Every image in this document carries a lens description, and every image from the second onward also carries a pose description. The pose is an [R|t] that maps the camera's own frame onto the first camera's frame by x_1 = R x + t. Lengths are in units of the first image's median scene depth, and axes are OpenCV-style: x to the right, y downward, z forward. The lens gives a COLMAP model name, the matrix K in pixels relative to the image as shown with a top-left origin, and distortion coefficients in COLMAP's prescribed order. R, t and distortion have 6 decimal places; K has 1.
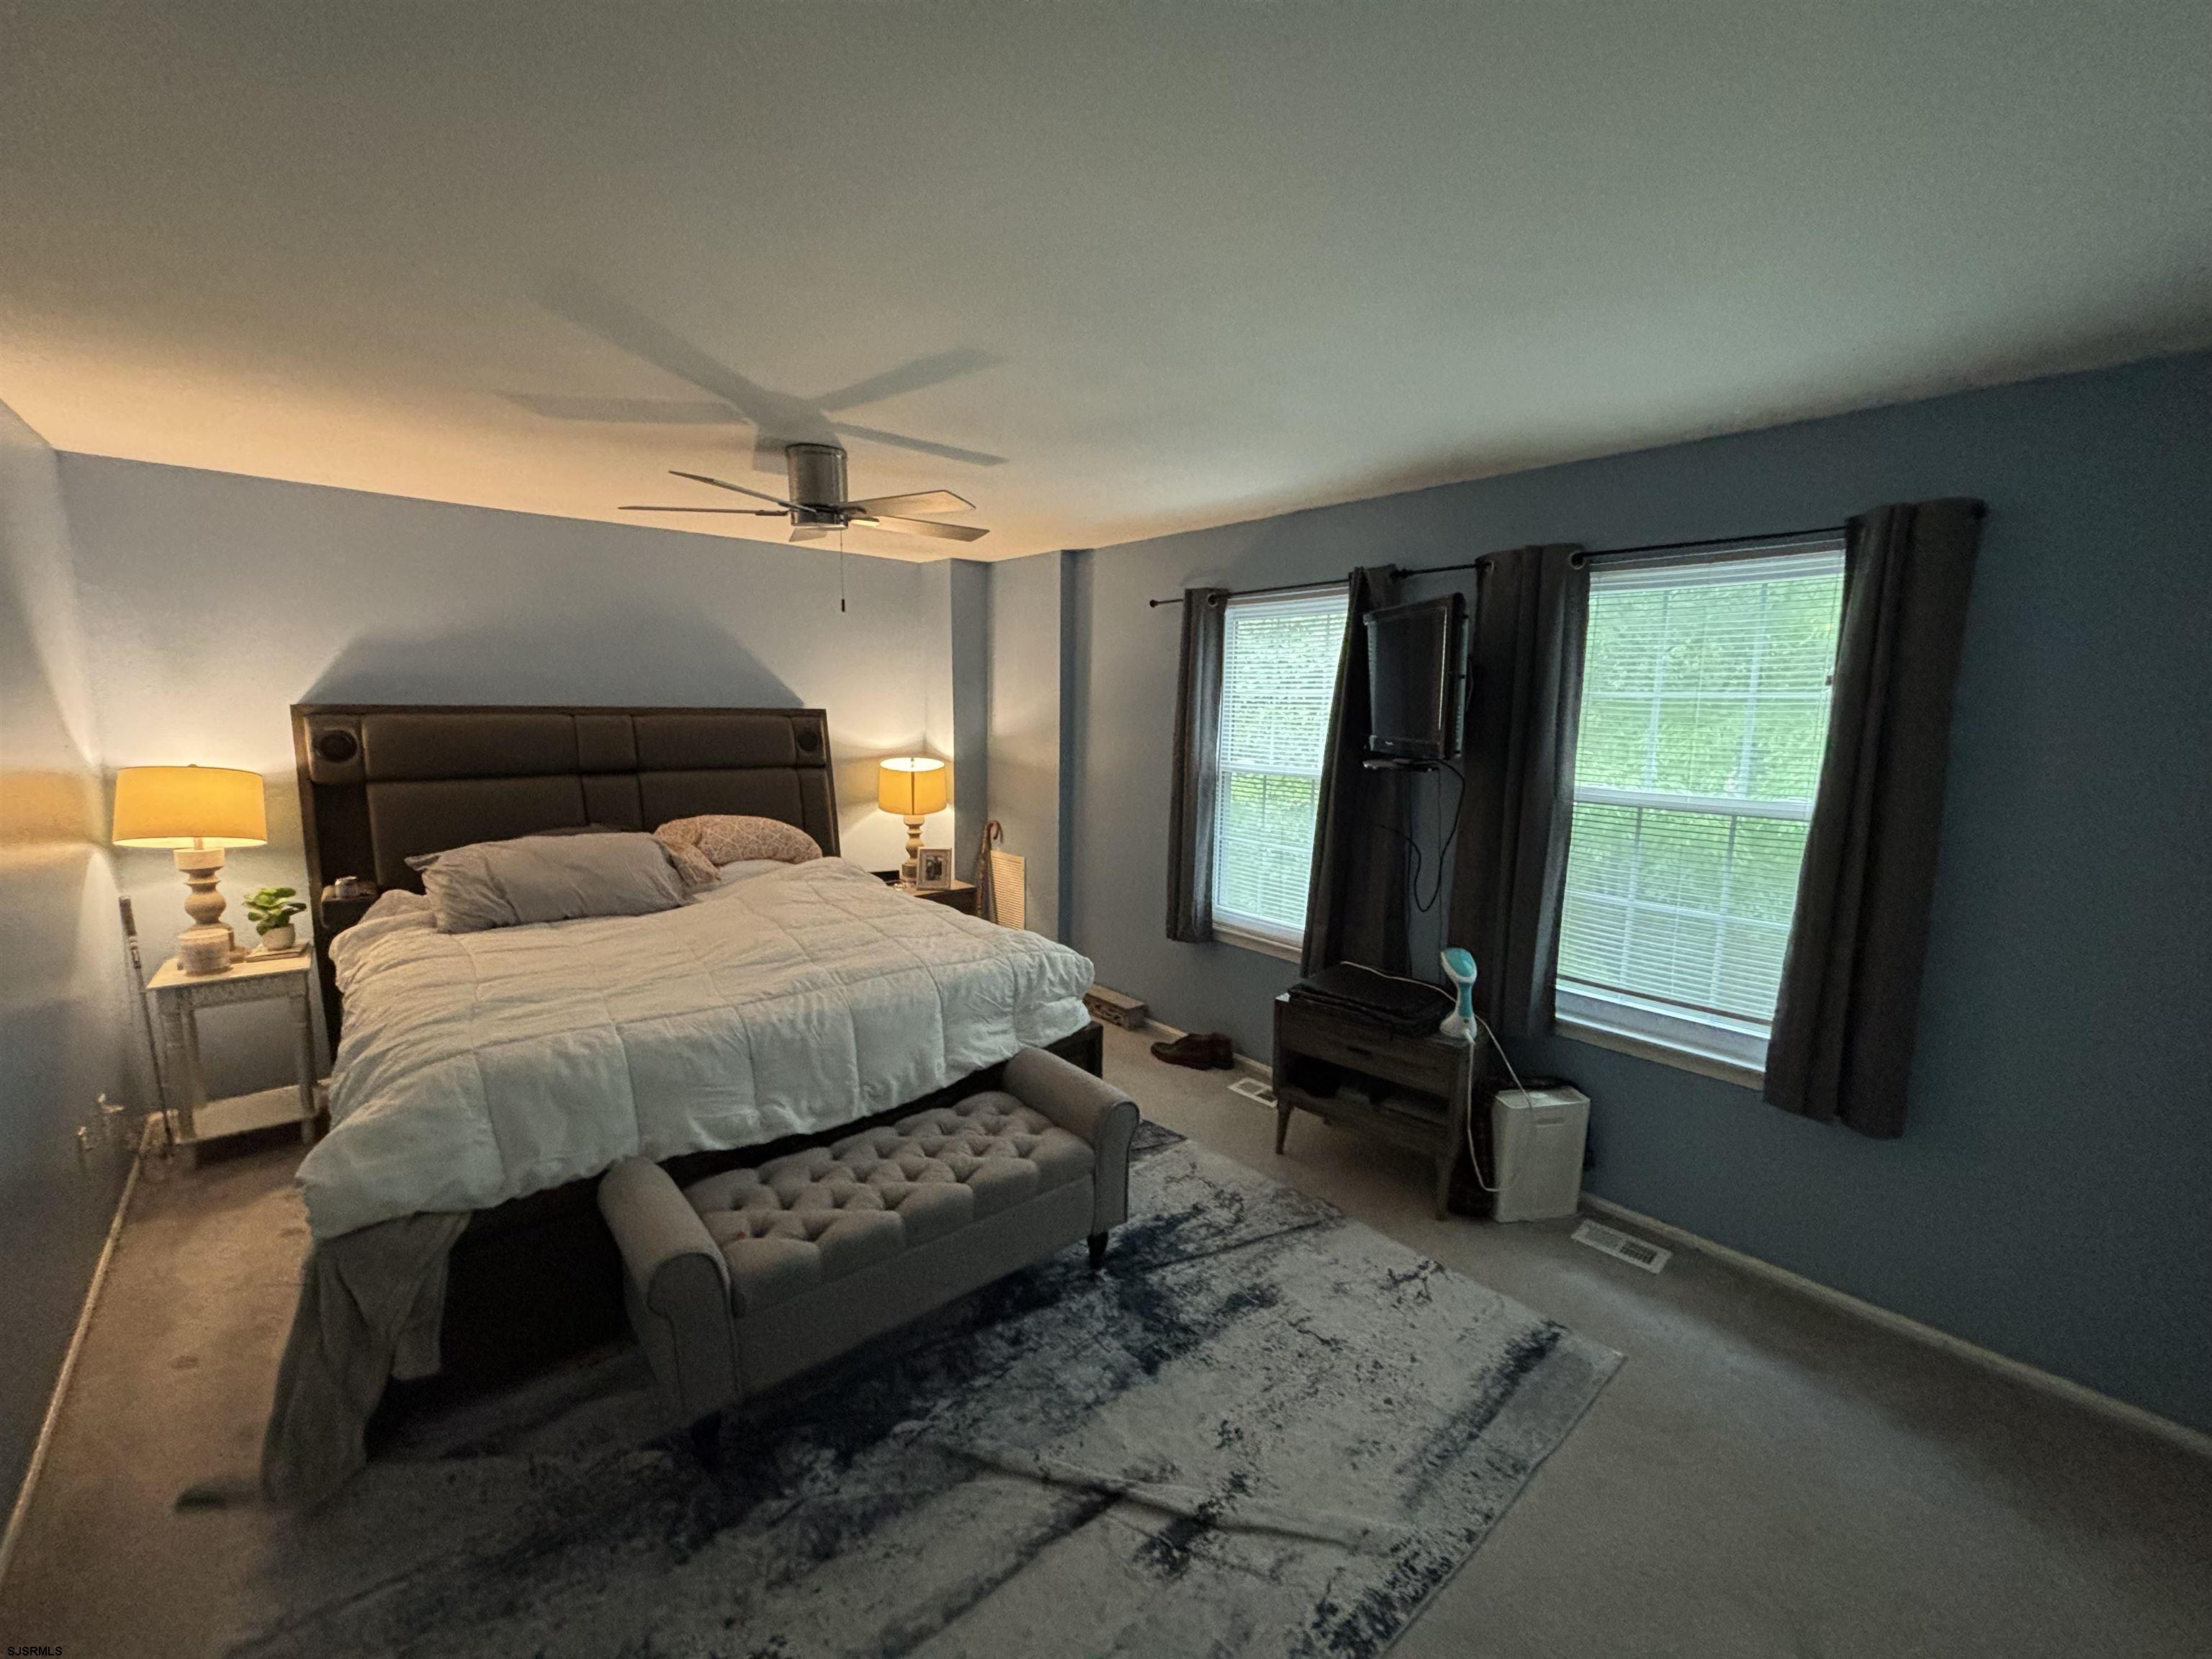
lens RADIAL K [[891.2, 0, 1105.2], [0, 891.2, 831.8], [0, 0, 1]] dist [0.006447, -0.002188]
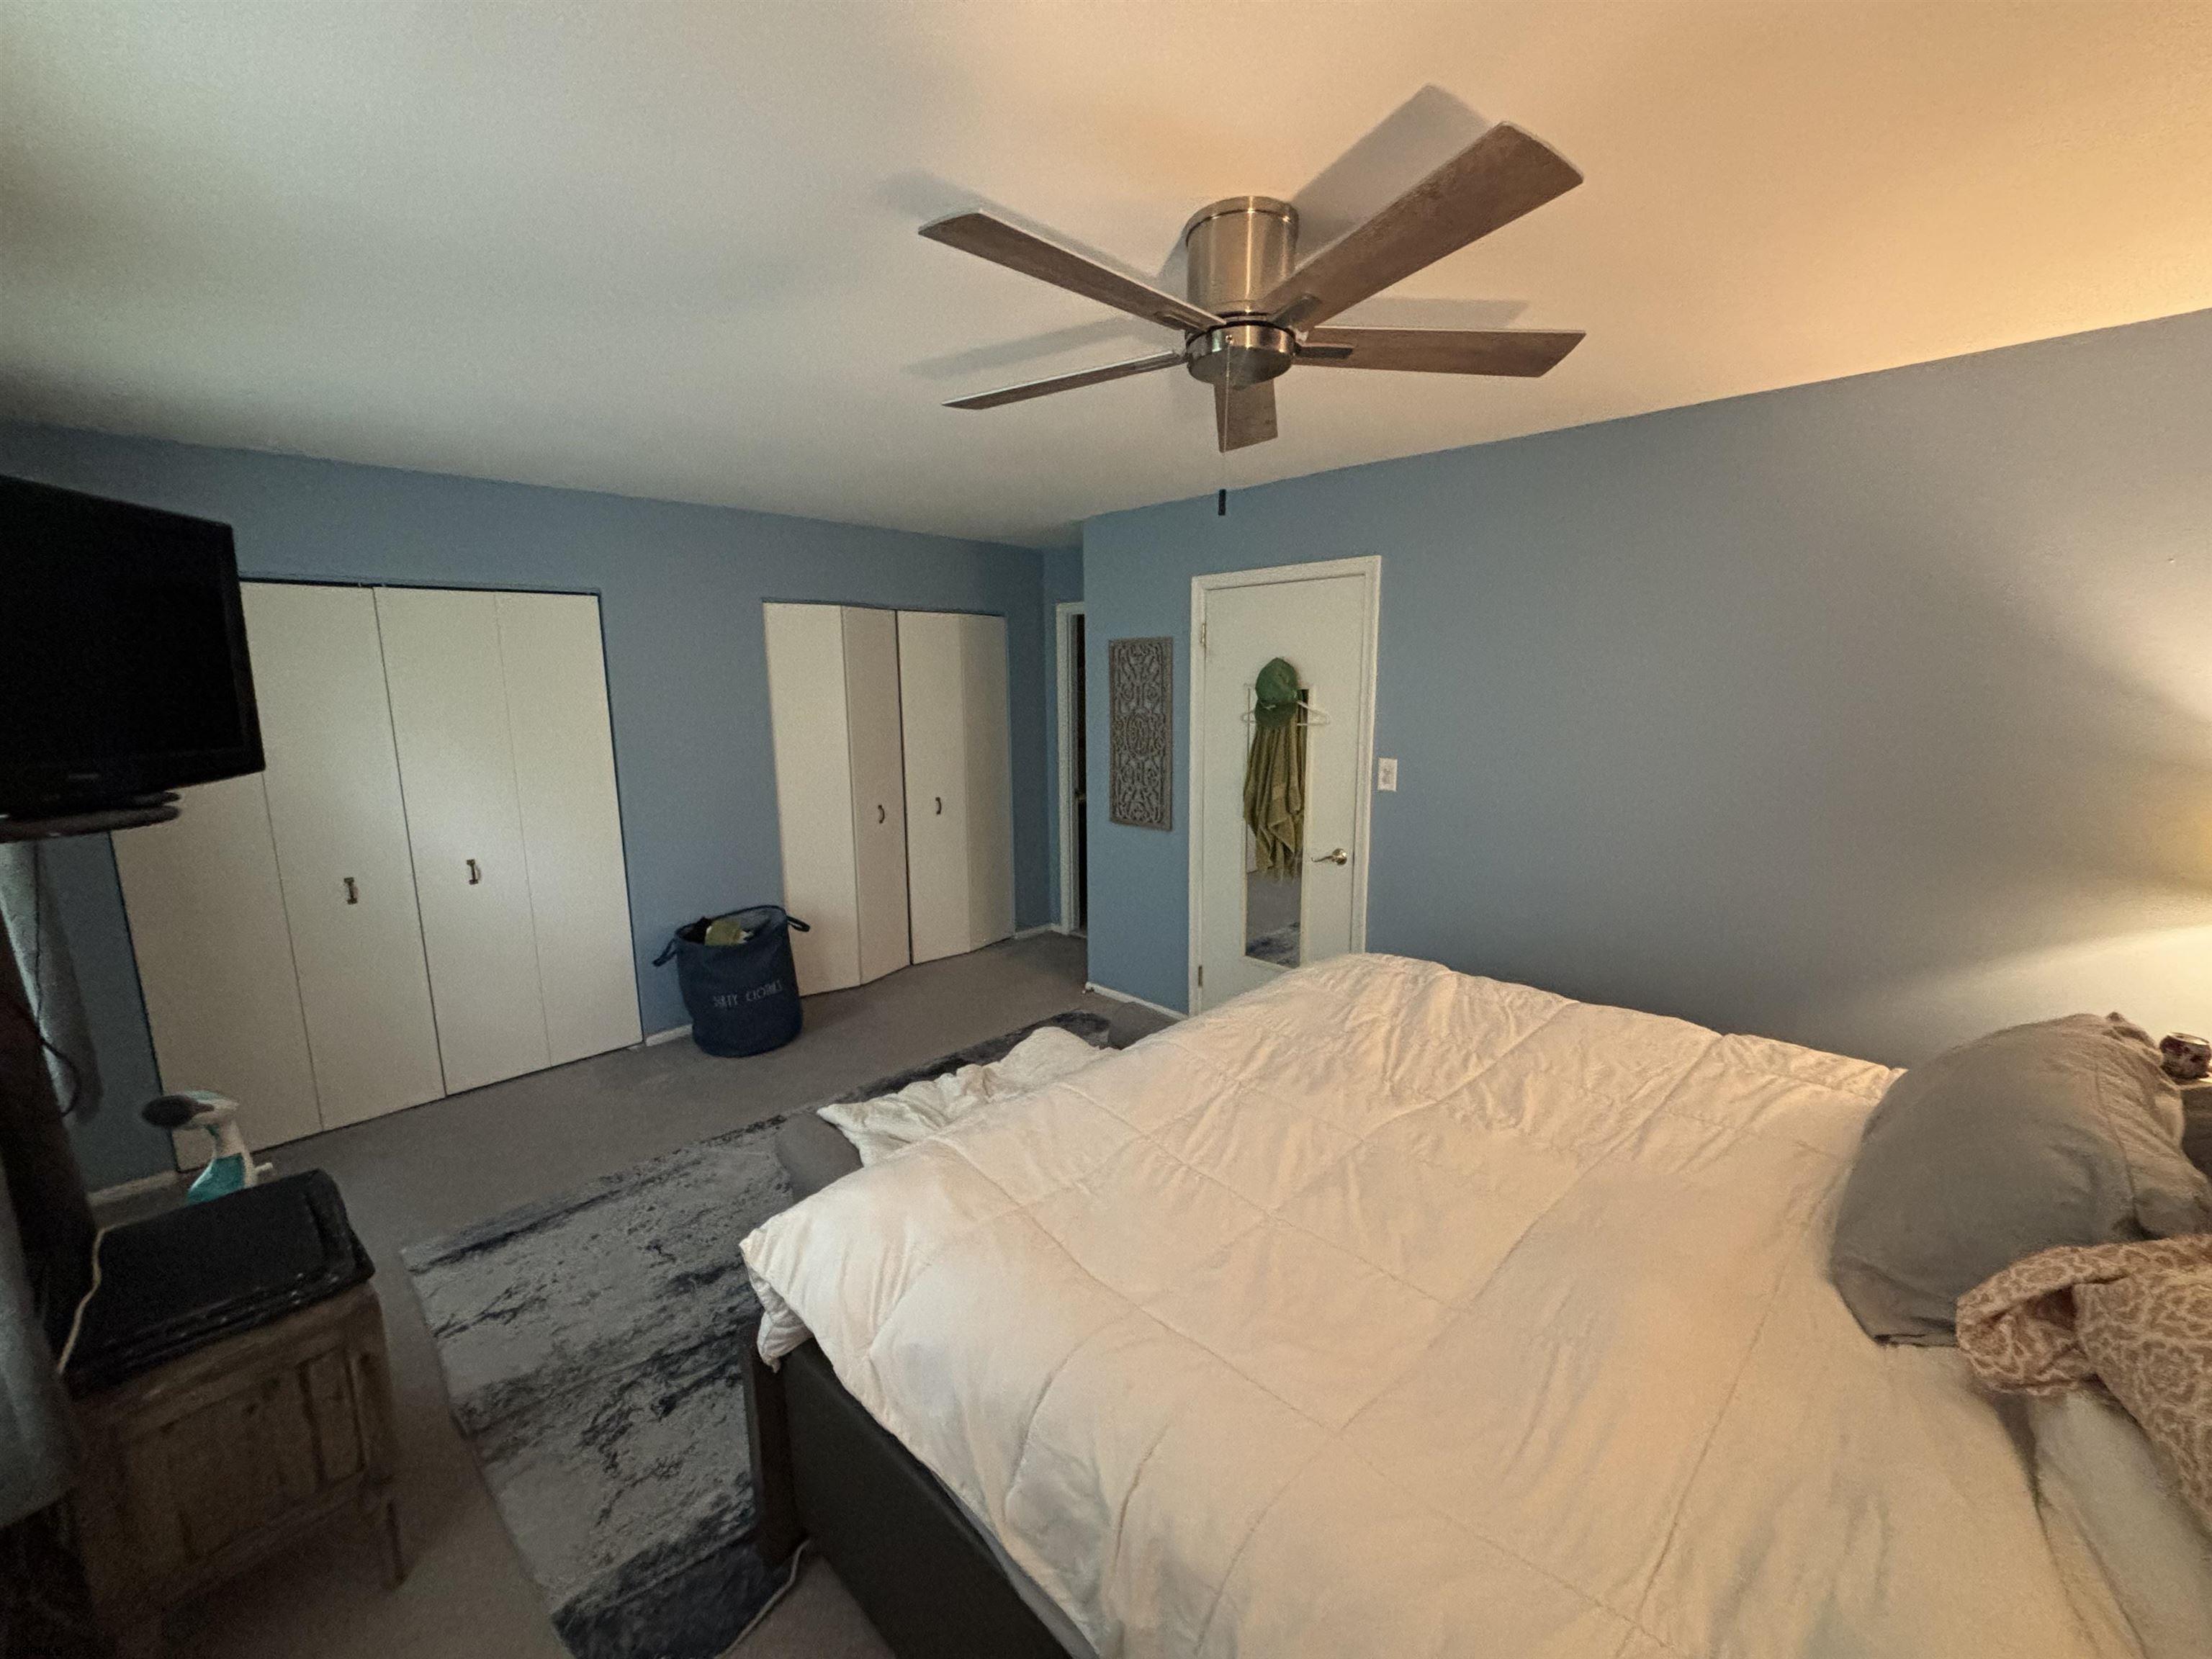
lens RADIAL K [[891.2, 0, 1106.7], [0, 891.2, 830.9], [0, 0, 1]] dist [0.006447, -0.002188]
pose [[-0.997097, 0.007507, -0.075766, -0.244648], [-0.016236, 0.951274, 0.307919, -0.298106], [0.074386, 0.308255, -0.948391, 1.968883]]
